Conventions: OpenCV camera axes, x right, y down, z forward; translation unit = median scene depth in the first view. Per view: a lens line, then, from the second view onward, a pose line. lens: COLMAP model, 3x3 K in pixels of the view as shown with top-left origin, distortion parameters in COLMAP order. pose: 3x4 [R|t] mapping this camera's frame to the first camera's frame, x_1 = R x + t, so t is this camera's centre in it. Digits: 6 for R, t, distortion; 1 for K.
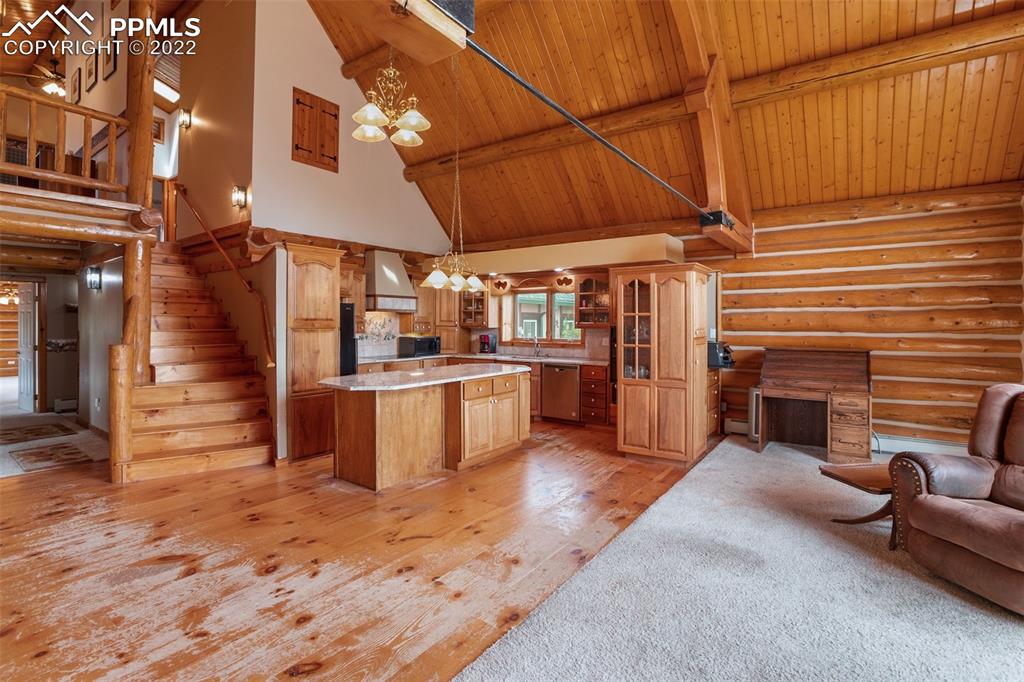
lens RADIAL K [[472.3, 0, 503.0], [0, 472.3, 324.4], [0, 0, 1]] dist [-0.032815, 0.003672]
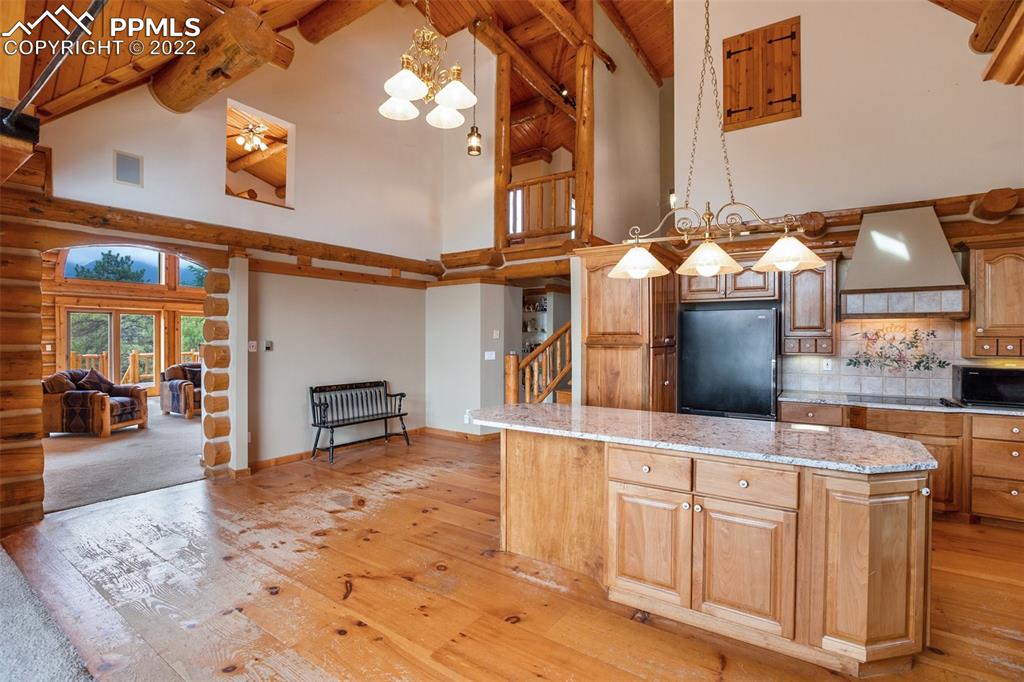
lens RADIAL K [[472.3, 0, 508.9], [0, 472.3, 339.9], [0, 0, 1]] dist [-0.032815, 0.003672]
pose [[0.036076, 0.001022, -0.999349, 0.681614], [-0.002885, 0.999995, 0.000919, -0.000343], [0.999345, 0.002850, 0.036079, 1.276957]]
